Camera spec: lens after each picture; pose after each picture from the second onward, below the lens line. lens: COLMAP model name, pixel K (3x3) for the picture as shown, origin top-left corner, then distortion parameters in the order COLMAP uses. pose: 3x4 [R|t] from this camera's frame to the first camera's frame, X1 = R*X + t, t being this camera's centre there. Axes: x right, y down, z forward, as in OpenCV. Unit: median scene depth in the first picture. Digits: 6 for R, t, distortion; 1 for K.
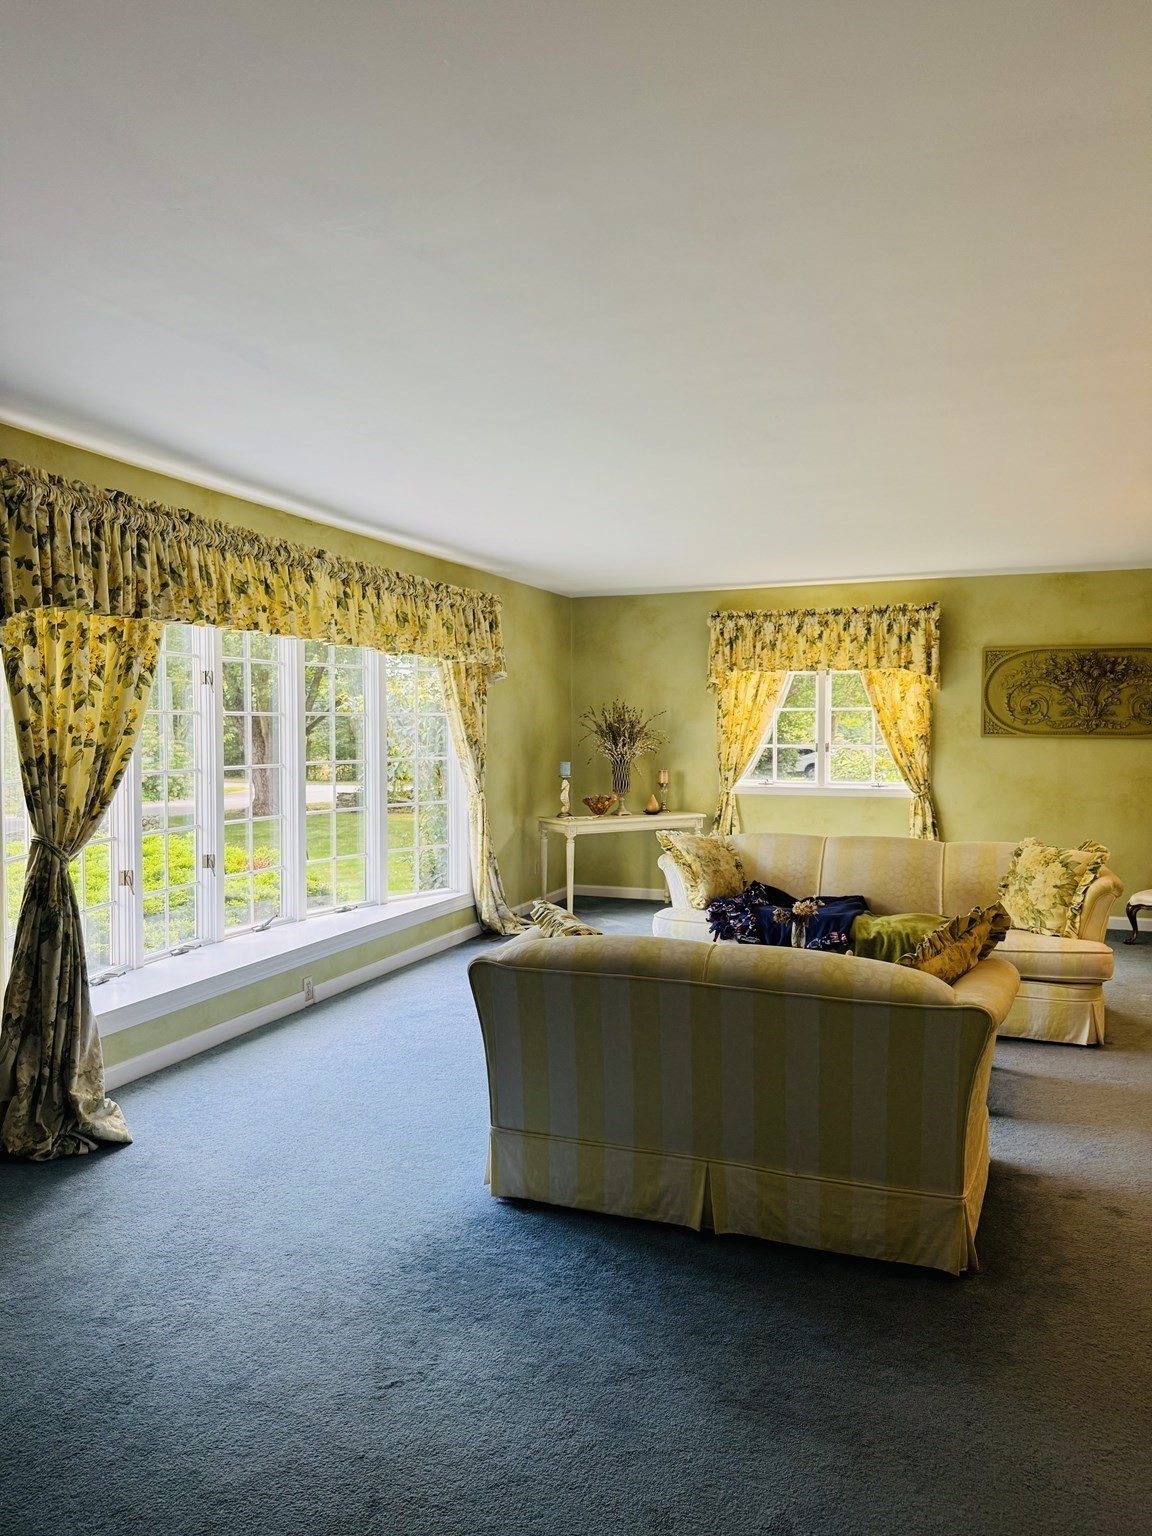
lens RADIAL K [[1073.4, 0, 549.8], [0, 1073.4, 772.6], [0, 0, 1]] dist [0.123830, -0.171700]
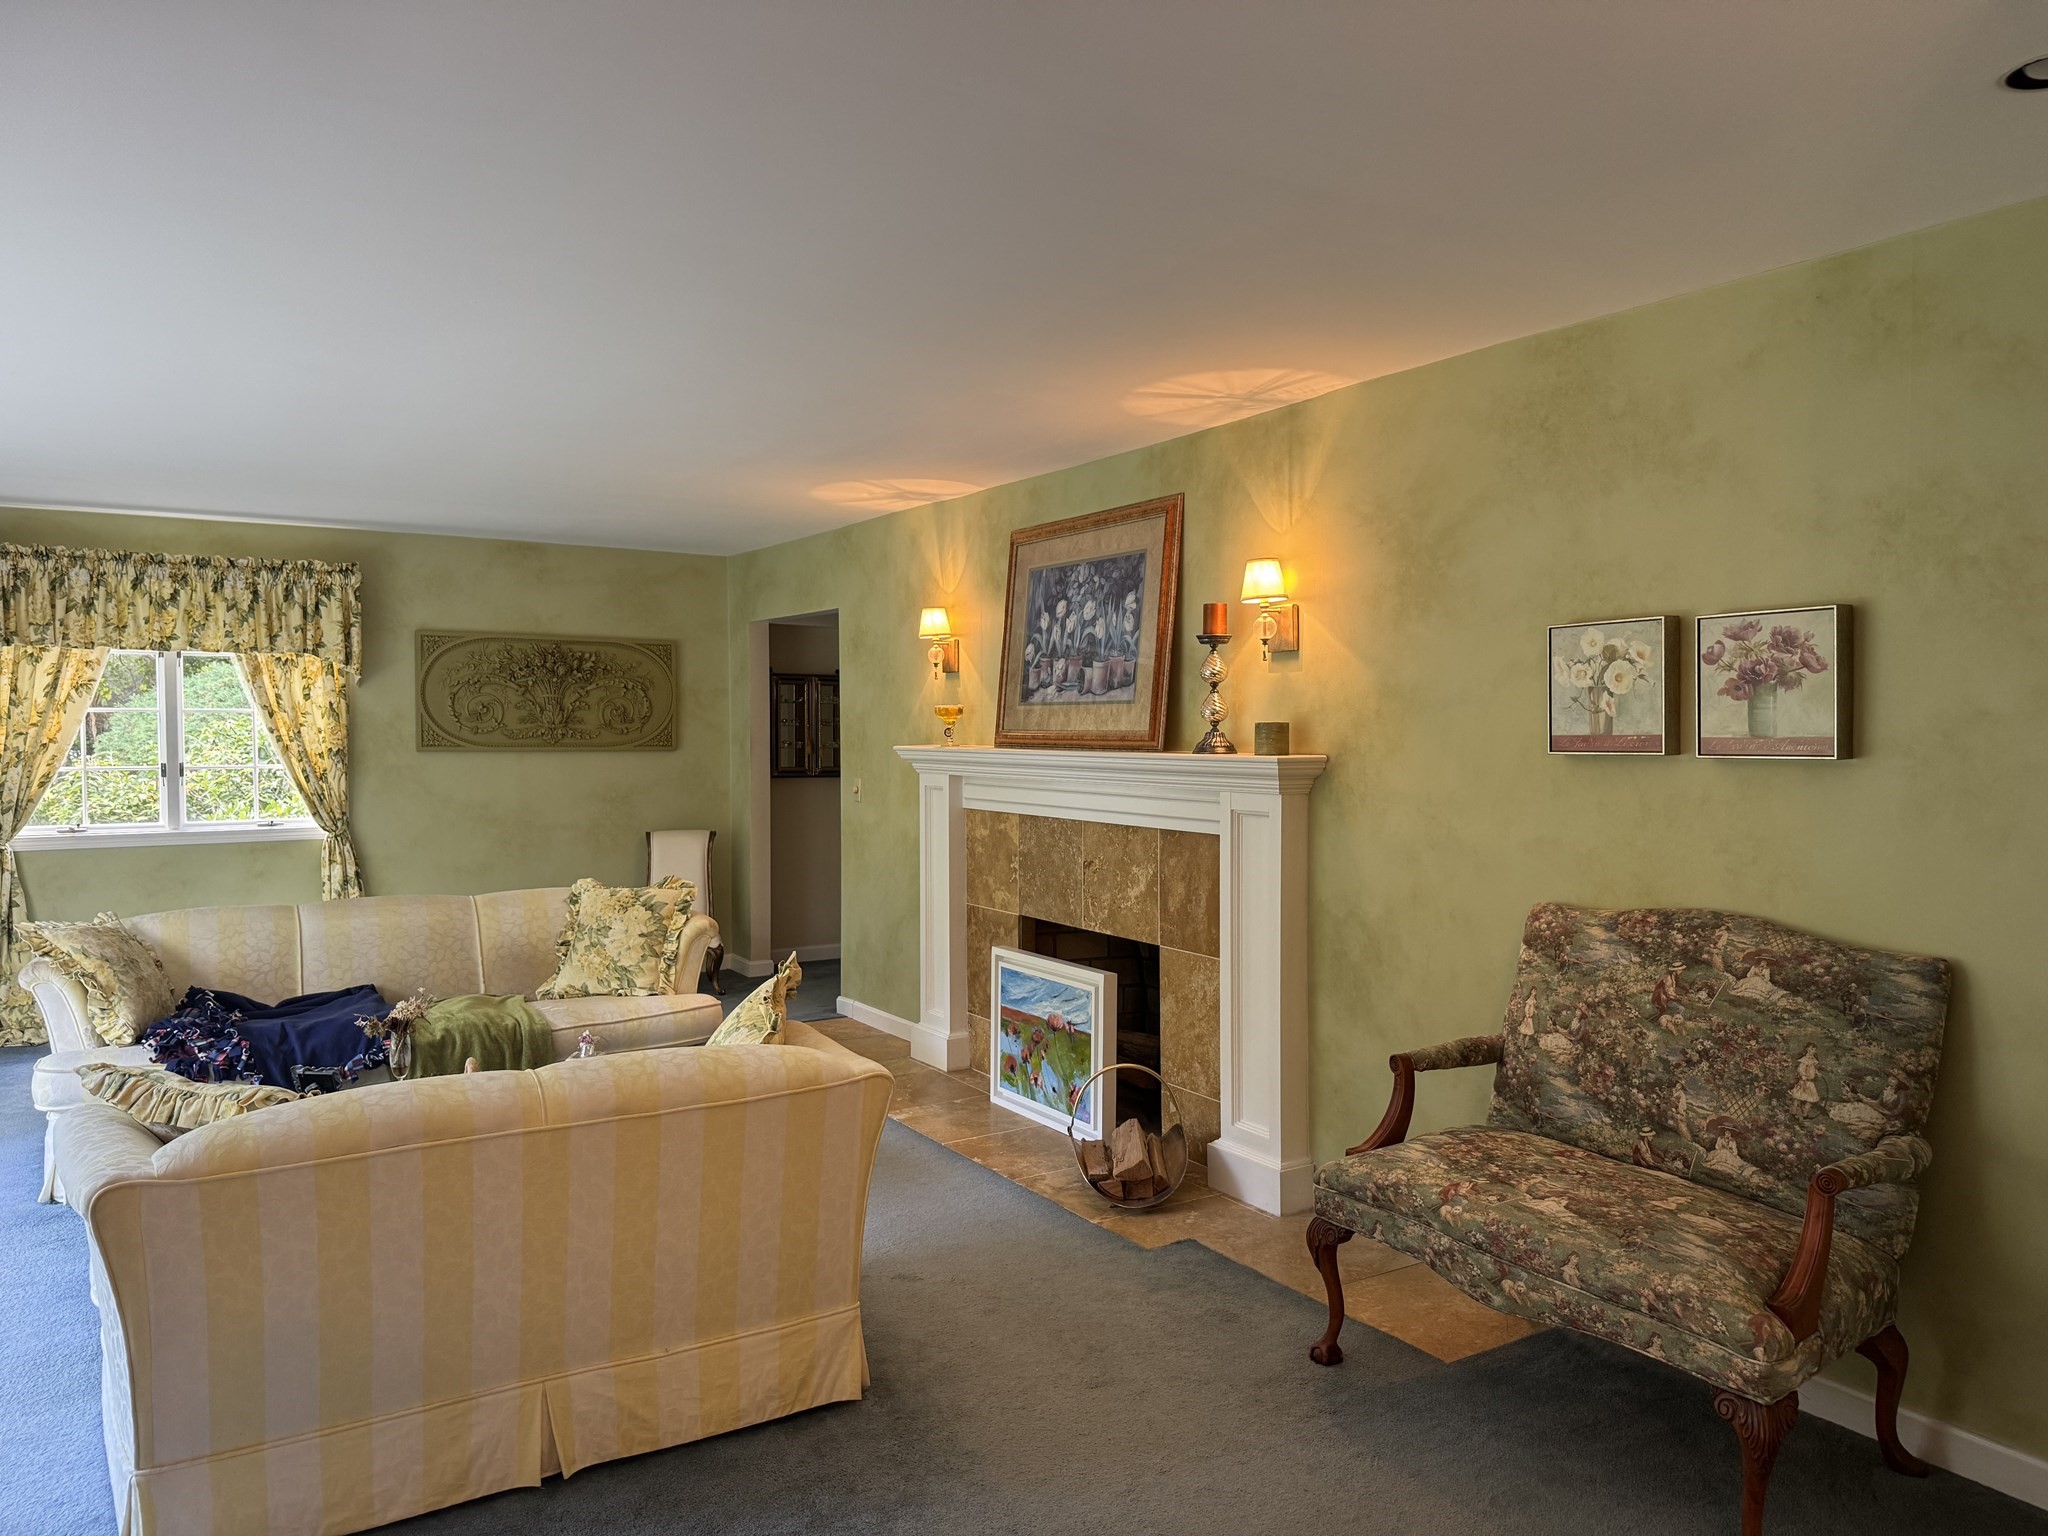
lens RADIAL K [[1456.1, 0, 1024.0], [0, 1456.1, 768.0], [0, 0, 1]] dist [0.088703, -0.094295]
pose [[0.605878, -0.023706, 0.795204, -0.152279], [0.036302, 0.999339, 0.002132, -0.008442], [-0.794729, 0.027576, 0.606338, 0.067929]]
